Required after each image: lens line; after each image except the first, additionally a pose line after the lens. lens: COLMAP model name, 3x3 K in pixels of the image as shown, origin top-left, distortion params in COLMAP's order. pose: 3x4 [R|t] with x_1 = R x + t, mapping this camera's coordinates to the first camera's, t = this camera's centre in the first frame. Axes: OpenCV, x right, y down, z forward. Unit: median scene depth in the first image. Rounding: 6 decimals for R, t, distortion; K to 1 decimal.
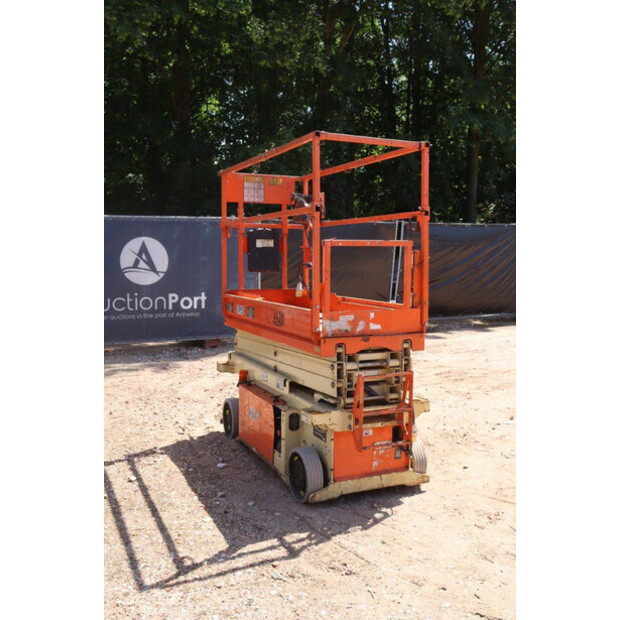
lens RADIAL K [[634.7, 0, 310.0], [0, 634.7, 310.0], [0, 0, 1]] dist [-0.039276, 0.006401]
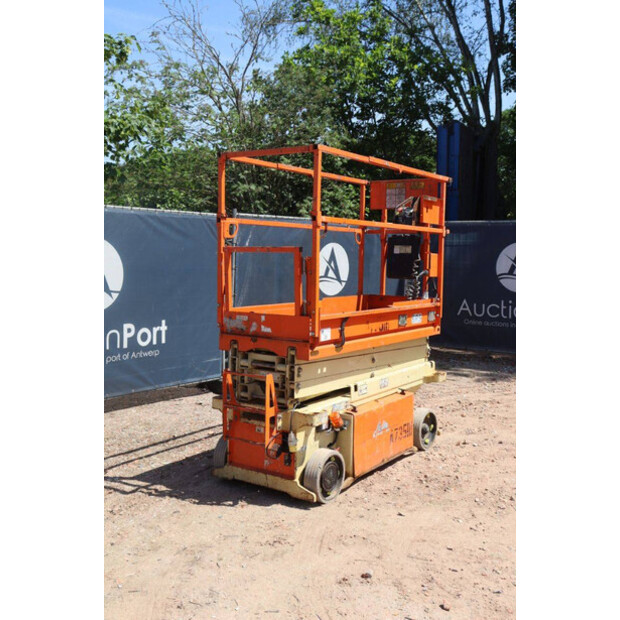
lens RADIAL K [[689.4, 0, 310.0], [0, 689.4, 310.0], [0, 0, 1]] dist [-0.007085, -0.014424]
pose [[0.526127, 0.076178, -0.846987, 1.086631], [-0.089677, 0.995397, 0.033821, -0.049886], [0.845665, 0.058161, 0.530536, 0.452479]]
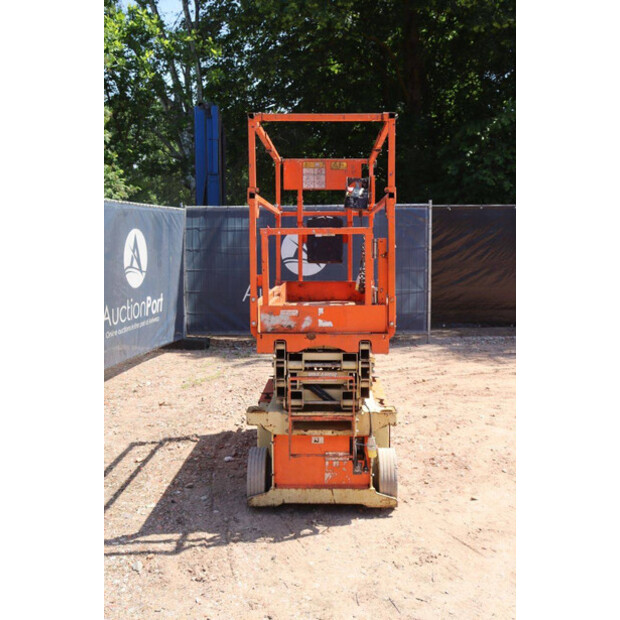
lens RADIAL K [[681.2, 0, 310.0], [0, 681.2, 310.0], [0, 0, 1]] dist [-0.008398, -0.008089]
pose [[0.900993, 0.035516, -0.432378, 0.496394], [-0.031970, 0.999369, 0.015470, -0.007439], [0.432655, -0.000115, 0.901560, 0.114979]]
